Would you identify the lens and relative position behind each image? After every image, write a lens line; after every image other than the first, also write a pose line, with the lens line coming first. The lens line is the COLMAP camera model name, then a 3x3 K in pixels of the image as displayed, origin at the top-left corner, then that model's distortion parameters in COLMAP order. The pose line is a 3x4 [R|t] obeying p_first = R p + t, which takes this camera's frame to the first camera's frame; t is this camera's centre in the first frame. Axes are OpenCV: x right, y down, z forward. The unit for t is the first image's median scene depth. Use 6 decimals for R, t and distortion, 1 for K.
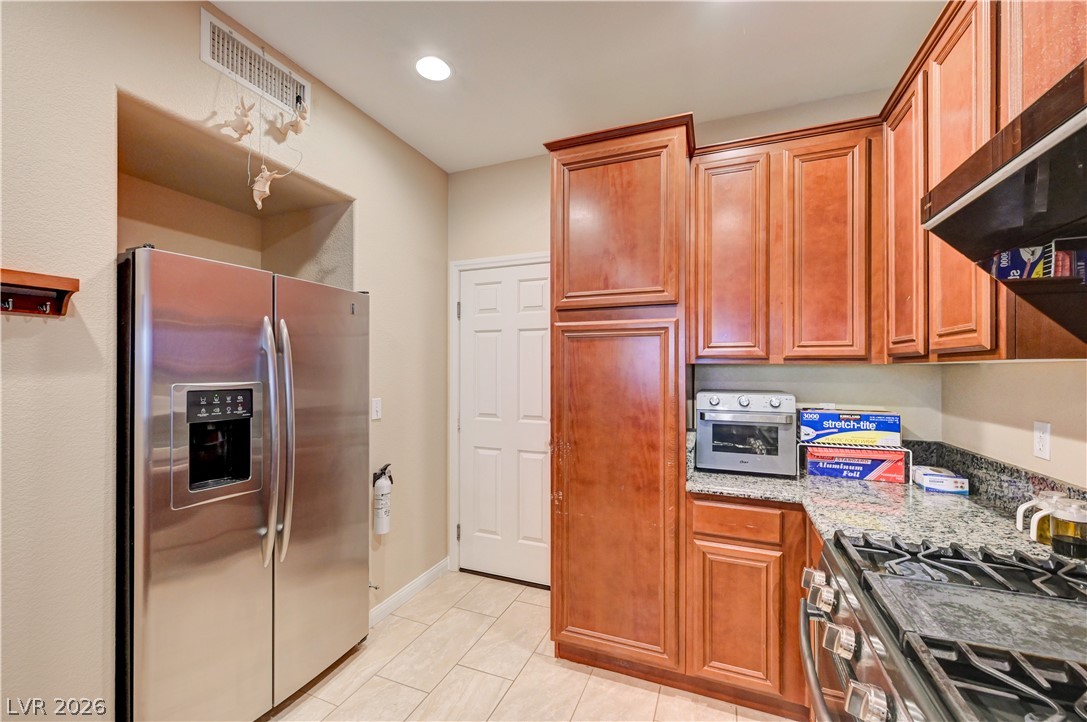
lens RADIAL K [[433.8, 0, 542.9], [0, 433.8, 367.5], [0, 0, 1]] dist [-0.002115, 0.000357]
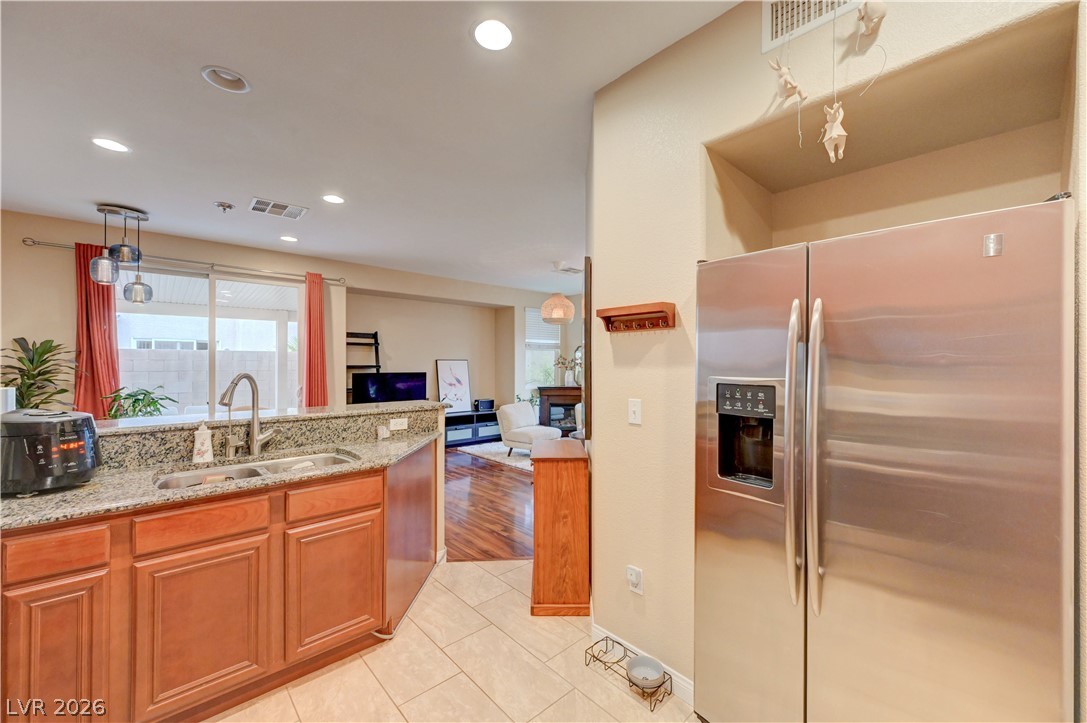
lens RADIAL K [[433.8, 0, 539.7], [0, 433.8, 363.6], [0, 0, 1]] dist [-0.002115, 0.000357]
pose [[-0.431219, -0.004052, -0.902238, 0.271745], [-0.002016, 0.999992, -0.003528, 0.006596], [0.902245, 0.000297, -0.431224, 0.799408]]
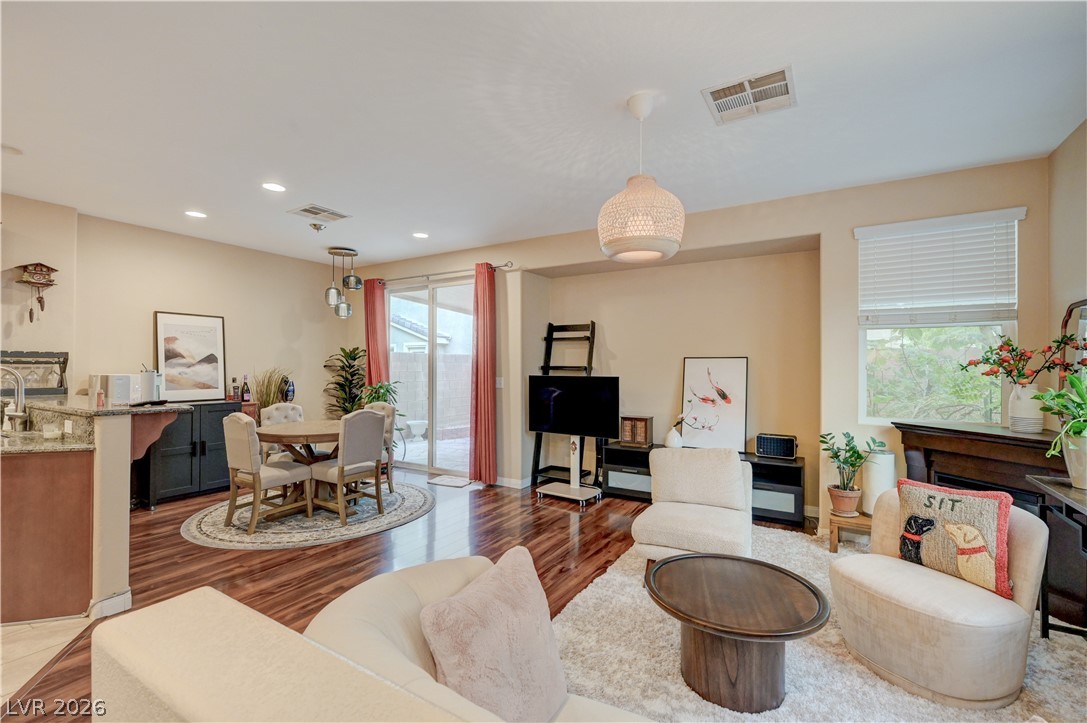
lens RADIAL K [[461.0, 0, 546.6], [0, 461.0, 365.6], [0, 0, 1]] dist [0.001269, -0.000883]
pose [[-0.988301, -0.007046, 0.152352, -2.459108], [-0.007765, 0.999961, -0.004122, 0.020738], [-0.152317, -0.005257, -0.988318, 0.874291]]
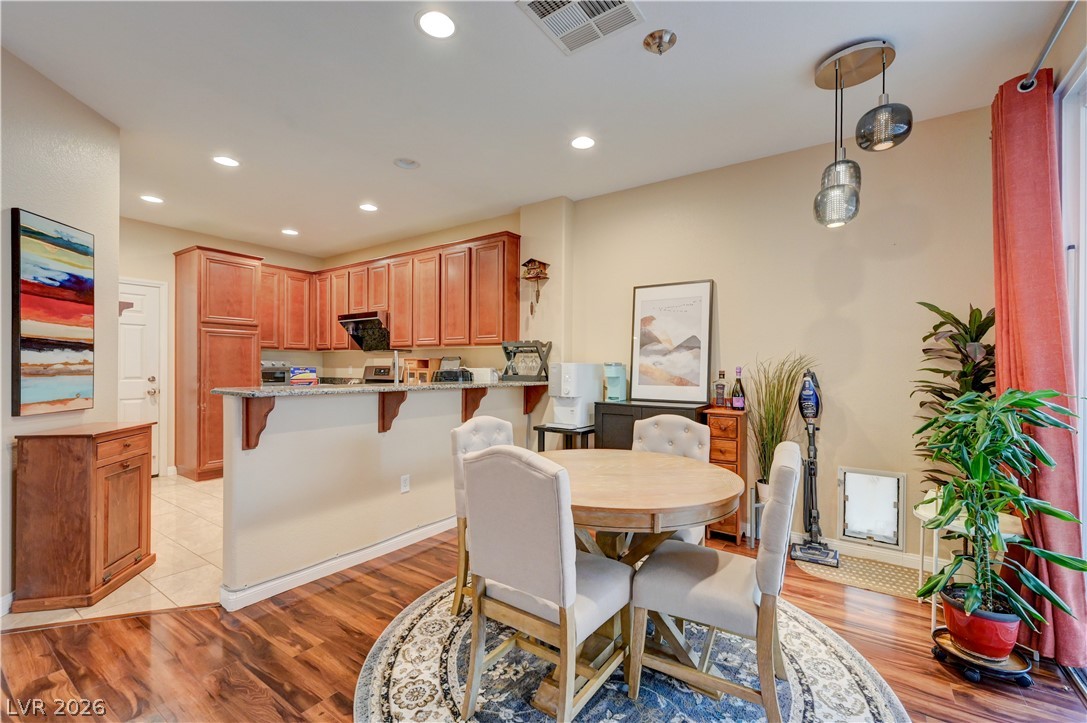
lens RADIAL K [[461.0, 0, 544.9], [0, 461.0, 369.1], [0, 0, 1]] dist [0.001269, -0.000883]
pose [[0.214828, -0.005068, 0.976639, -2.058489], [-0.007694, 0.999947, 0.006881, 0.083776], [-0.976622, -0.008993, 0.214777, -1.324935]]
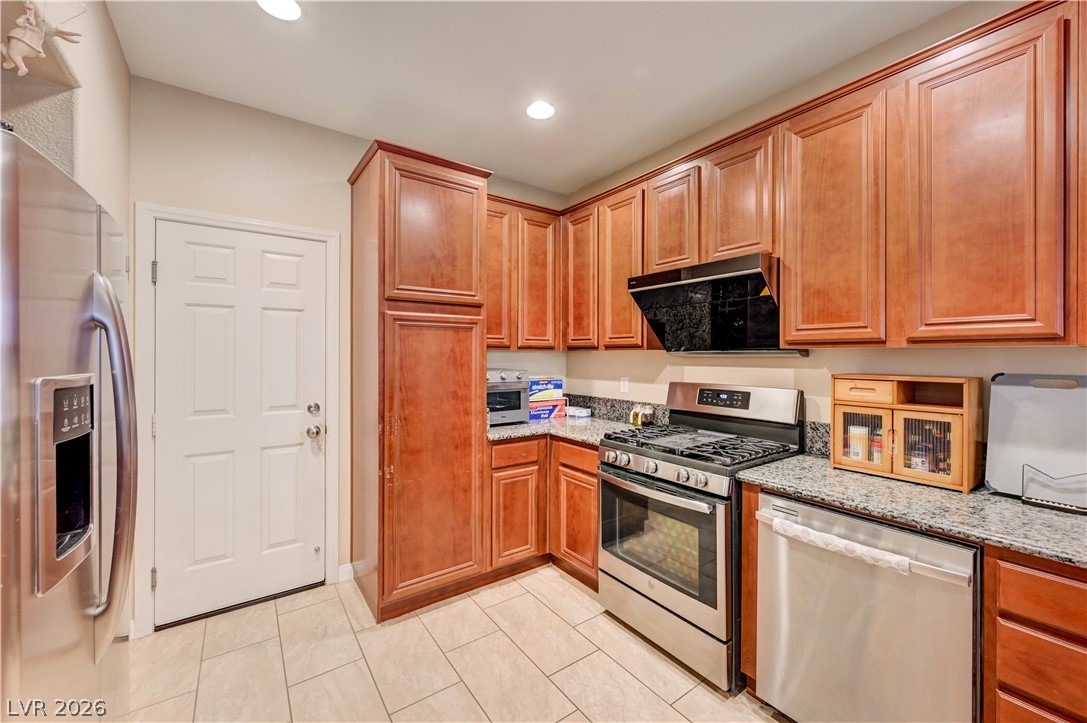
lens RADIAL K [[433.8, 0, 547.7], [0, 433.8, 355.6], [0, 0, 1]] dist [-0.002115, 0.000357]
pose [[0.526247, -0.001631, 0.850330, -0.735155], [-0.003022, 0.999988, 0.003788, 0.003429], [-0.850326, -0.004563, 0.526236, 0.096872]]
